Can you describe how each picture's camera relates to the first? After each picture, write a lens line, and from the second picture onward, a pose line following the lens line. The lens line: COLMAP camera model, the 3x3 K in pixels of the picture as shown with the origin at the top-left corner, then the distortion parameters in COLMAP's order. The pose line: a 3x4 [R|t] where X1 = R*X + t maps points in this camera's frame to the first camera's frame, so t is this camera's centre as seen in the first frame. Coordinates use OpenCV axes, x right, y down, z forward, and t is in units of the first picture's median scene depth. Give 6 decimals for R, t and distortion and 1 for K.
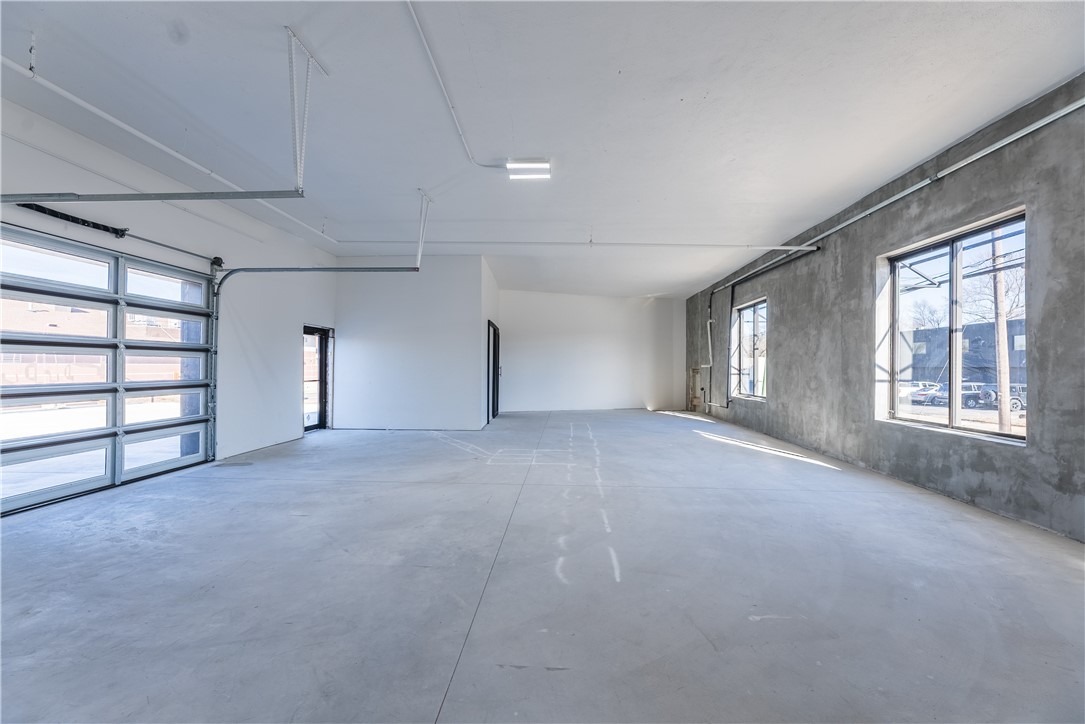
lens RADIAL K [[441.9, 0, 540.7], [0, 441.9, 365.6], [0, 0, 1]] dist [0.001203, -0.000670]
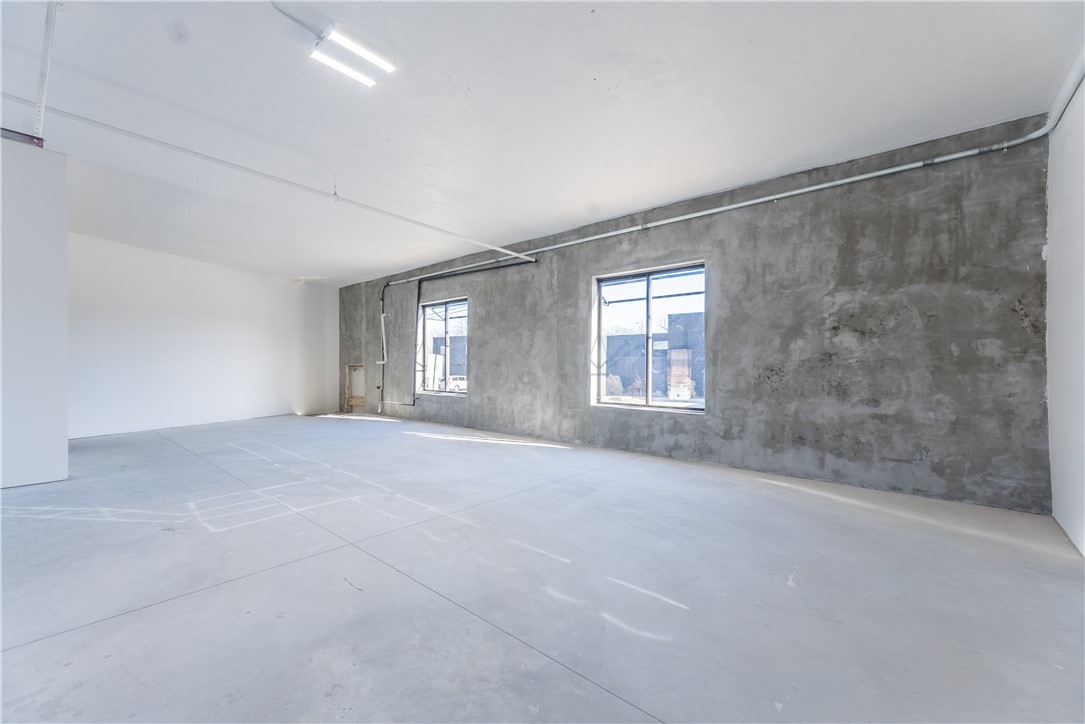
lens RADIAL K [[441.9, 0, 539.7], [0, 441.9, 366.3], [0, 0, 1]] dist [0.001203, -0.000670]
pose [[0.611986, -0.002697, 0.790864, -0.395473], [-0.003811, 0.999973, 0.006359, 0.004297], [-0.790859, -0.006905, 0.611959, 0.402385]]
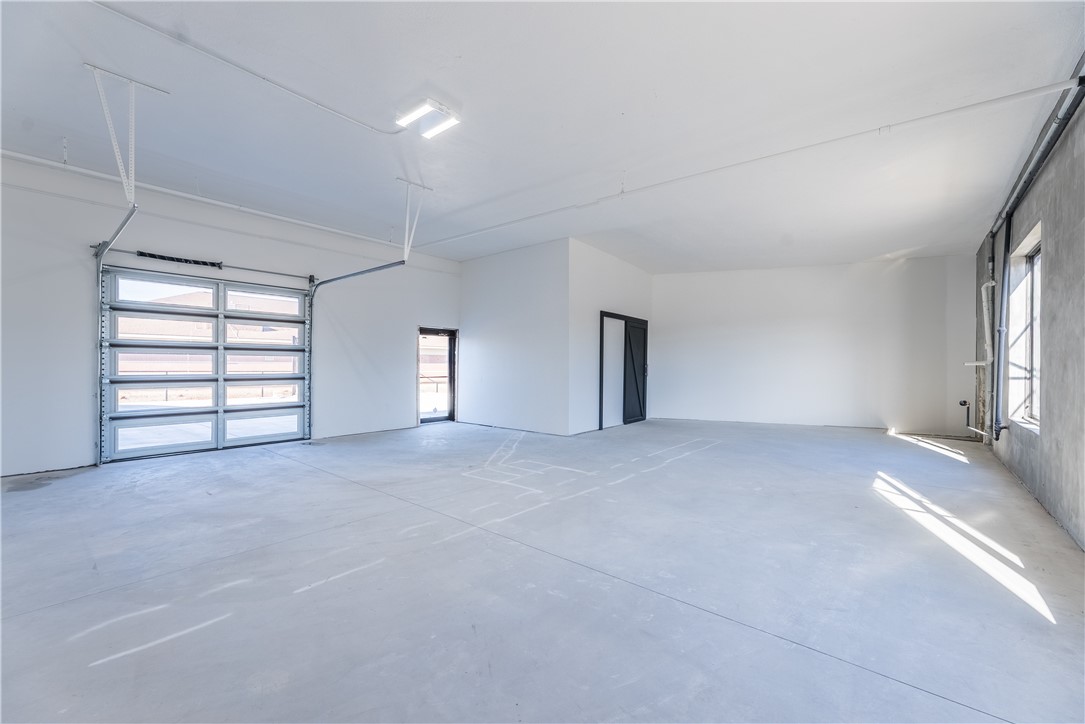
lens RADIAL K [[441.9, 0, 541.0], [0, 441.9, 366.9], [0, 0, 1]] dist [0.001203, -0.000670]
pose [[0.798891, 0.002617, -0.601471, 0.663681], [-0.000867, 0.999995, 0.003199, 0.009515], [0.601476, -0.002034, 0.798888, 0.499762]]
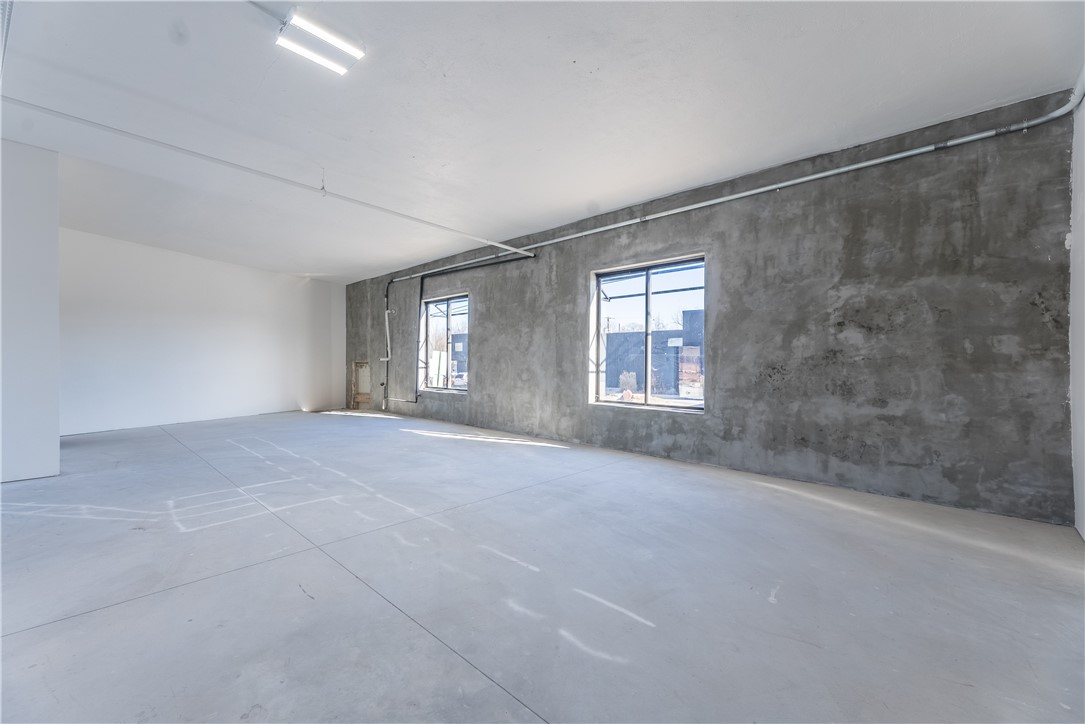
lens RADIAL K [[441.9, 0, 540.6], [0, 441.9, 364.7], [0, 0, 1]] dist [0.001203, -0.000670]
pose [[0.639453, -0.003967, 0.768820, -0.329120], [-0.005395, 0.999939, 0.009648, 0.003372], [-0.768811, -0.010317, 0.639393, 0.372345]]
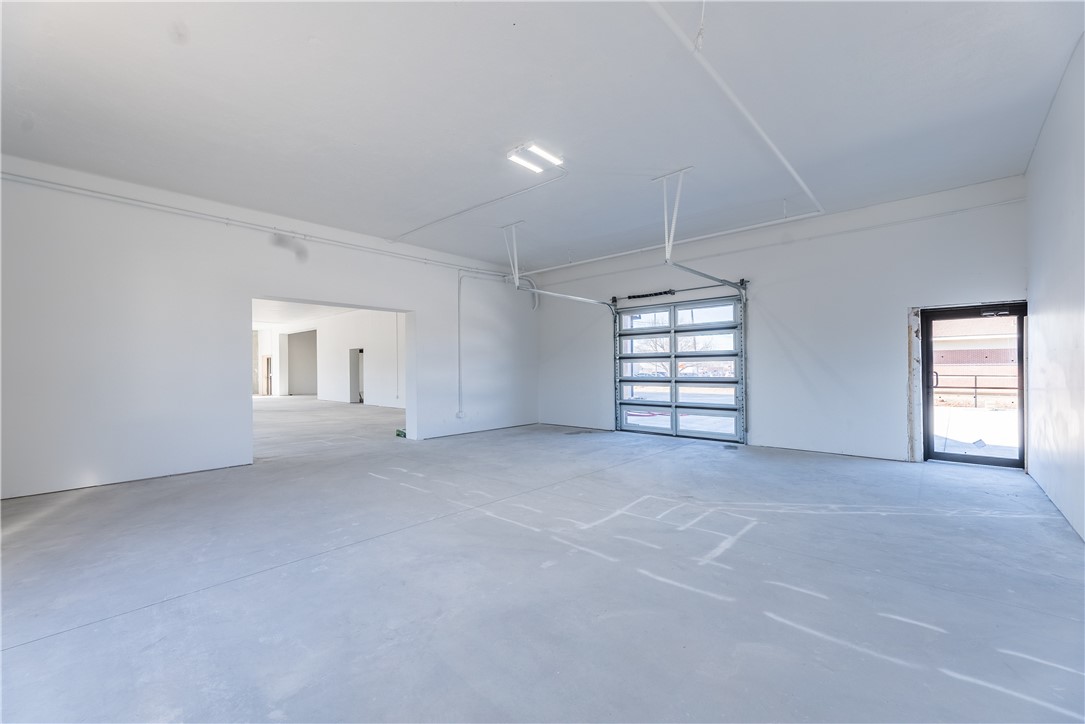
lens RADIAL K [[441.9, 0, 538.0], [0, 441.9, 364.5], [0, 0, 1]] dist [0.001203, -0.000670]
pose [[-0.629909, -0.007911, -0.776628, 0.734362], [0.006327, 0.999863, -0.015316, 0.011336], [0.776643, -0.014561, -0.629773, 1.674082]]
